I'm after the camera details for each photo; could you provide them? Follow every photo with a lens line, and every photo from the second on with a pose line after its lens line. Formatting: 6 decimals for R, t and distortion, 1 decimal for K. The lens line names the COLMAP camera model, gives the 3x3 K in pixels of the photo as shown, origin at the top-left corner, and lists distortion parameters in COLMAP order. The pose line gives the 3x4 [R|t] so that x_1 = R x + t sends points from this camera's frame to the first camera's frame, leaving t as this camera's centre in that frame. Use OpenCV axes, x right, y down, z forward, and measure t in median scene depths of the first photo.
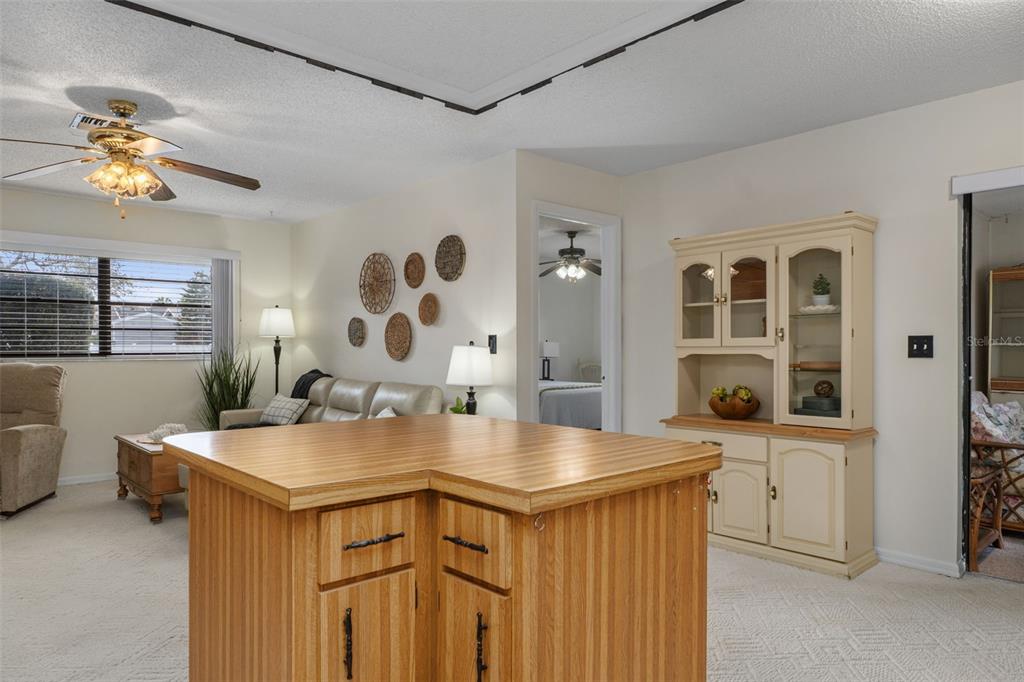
lens RADIAL K [[656.0, 0, 506.6], [0, 656.0, 355.5], [0, 0, 1]] dist [-0.001217, 0.001469]
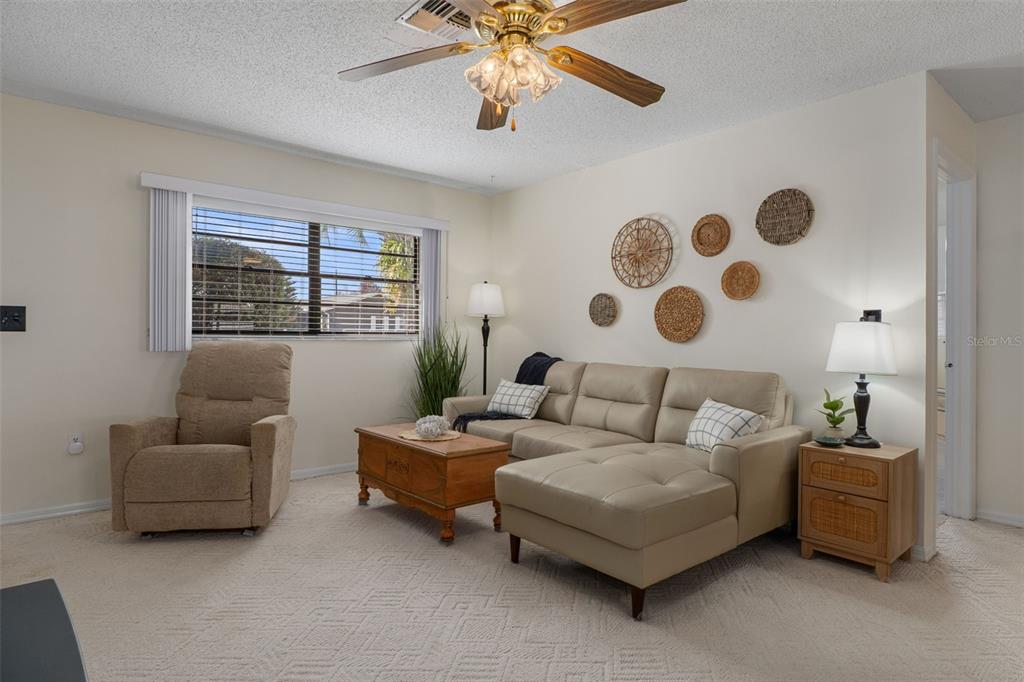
lens RADIAL K [[572.2, 0, 516.2], [0, 572.2, 337.9], [0, 0, 1]] dist [-0.003214, 0.000867]
pose [[0.999951, 0.008969, -0.004290, -0.366733], [-0.009007, 0.999919, -0.008953, 0.010344], [0.004210, 0.008992, 0.999951, 0.252099]]
